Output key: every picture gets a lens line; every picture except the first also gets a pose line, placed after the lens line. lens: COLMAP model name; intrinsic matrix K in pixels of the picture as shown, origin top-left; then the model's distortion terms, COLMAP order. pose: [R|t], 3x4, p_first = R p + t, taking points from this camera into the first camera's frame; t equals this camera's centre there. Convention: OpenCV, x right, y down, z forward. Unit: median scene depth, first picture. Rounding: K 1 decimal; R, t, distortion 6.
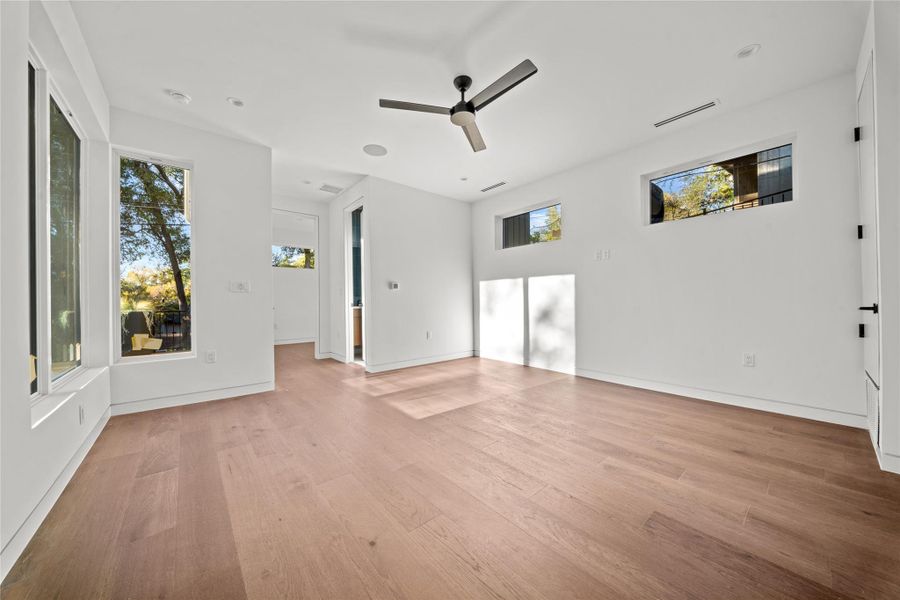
lens RADIAL K [[313.0, 0, 448.2], [0, 313.0, 301.7], [0, 0, 1]] dist [-0.000841, -0.000097]
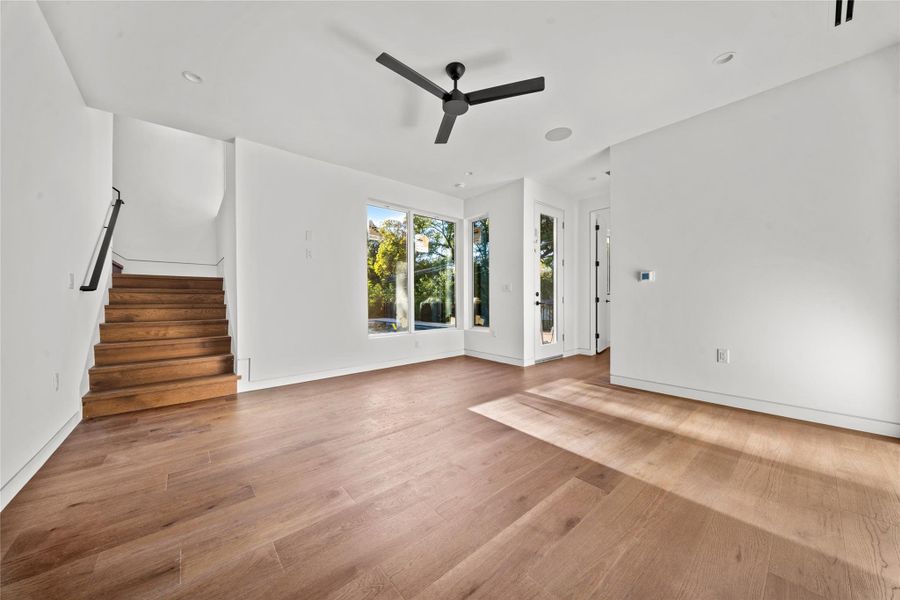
lens RADIAL K [[313.0, 0, 448.2], [0, 313.0, 301.7], [0, 0, 1]] dist [-0.000841, -0.000097]
pose [[0.004407, 0.014691, -0.999882, 0.848666], [0.002744, 0.999888, 0.014704, -0.004888], [0.999987, -0.002808, 0.004367, 0.817755]]
